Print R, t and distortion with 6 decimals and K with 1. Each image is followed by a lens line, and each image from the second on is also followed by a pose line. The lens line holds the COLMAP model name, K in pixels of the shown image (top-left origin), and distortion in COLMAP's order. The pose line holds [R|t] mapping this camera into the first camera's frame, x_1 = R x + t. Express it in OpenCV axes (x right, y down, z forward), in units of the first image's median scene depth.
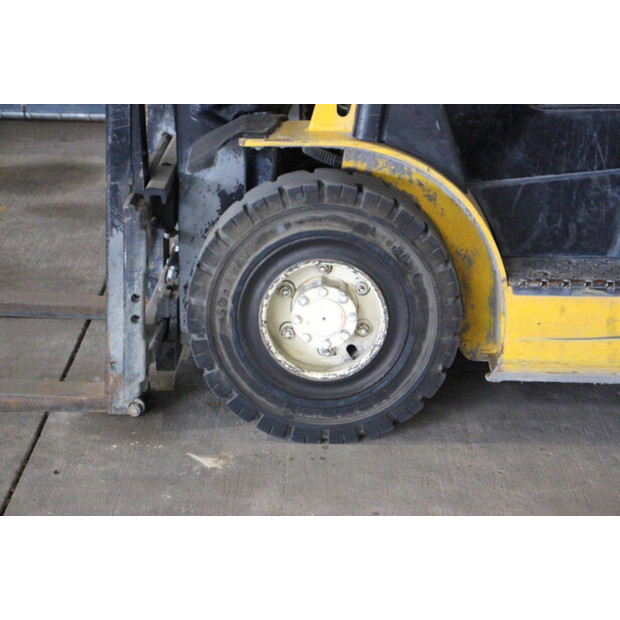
lens RADIAL K [[1487.3, 0, 314.3], [0, 1487.3, 306.8], [0, 0, 1]] dist [0.418955, 0.000000]
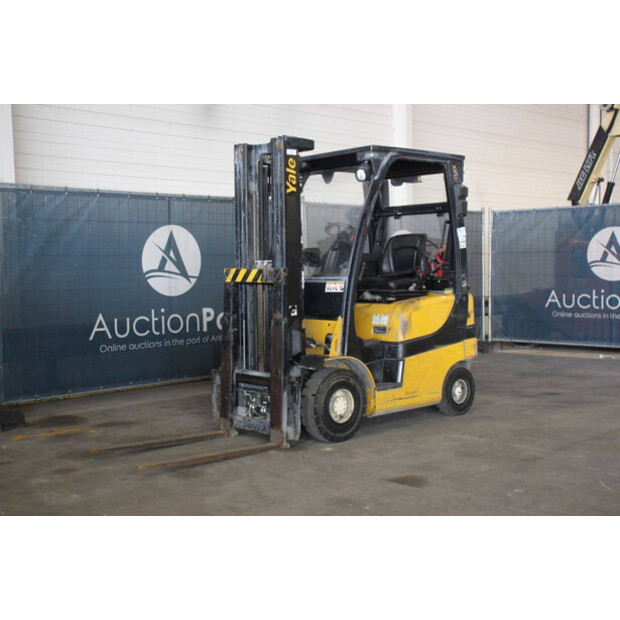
lens RADIAL K [[838.2, 0, 310.5], [0, 838.2, 313.8], [0, 0, 1]] dist [0.047378, 0.000000]
pose [[0.721033, -0.062449, 0.690081, -1.434004], [0.233151, 0.959722, -0.156759, 0.095439], [-0.652496, 0.273922, 0.706552, -0.467423]]
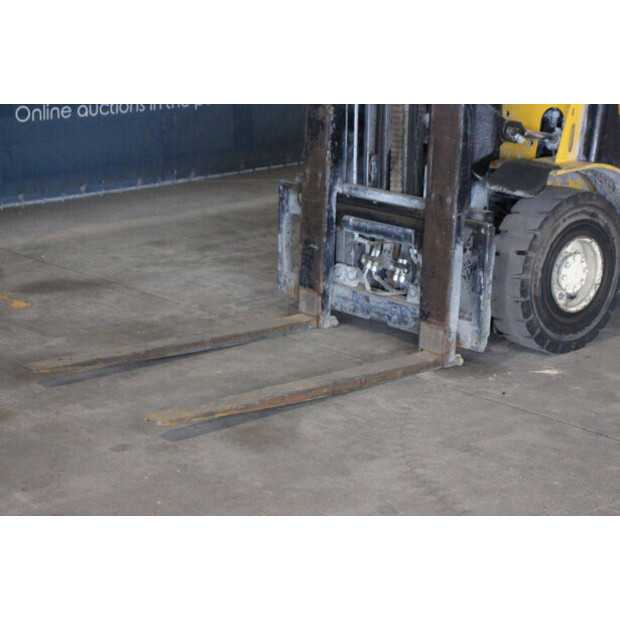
lens RADIAL K [[1487.3, 0, 308.9], [0, 1487.3, 311.9], [0, 0, 1]] dist [0.418955, 0.000000]
pose [[0.731062, -0.183047, 0.657299, -1.295911], [0.209765, 0.976983, 0.038769, -0.076438], [-0.649266, 0.109536, 0.752632, -0.064932]]
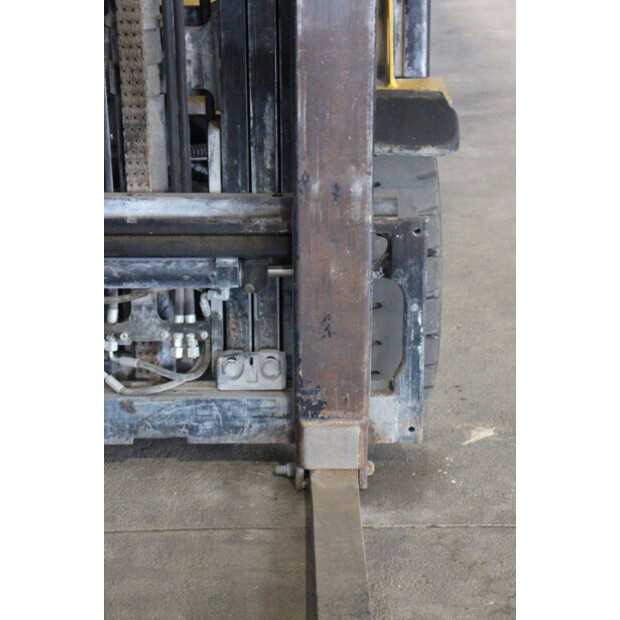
lens RADIAL K [[1487.3, 0, 307.4], [0, 1487.3, 308.8], [0, 0, 1]] dist [0.418955, 0.000000]
pose [[-0.031103, -0.358818, 0.932889, -0.925878], [0.307935, 0.884502, 0.350473, -0.336877], [-0.950899, 0.298170, 0.082982, 0.982151]]
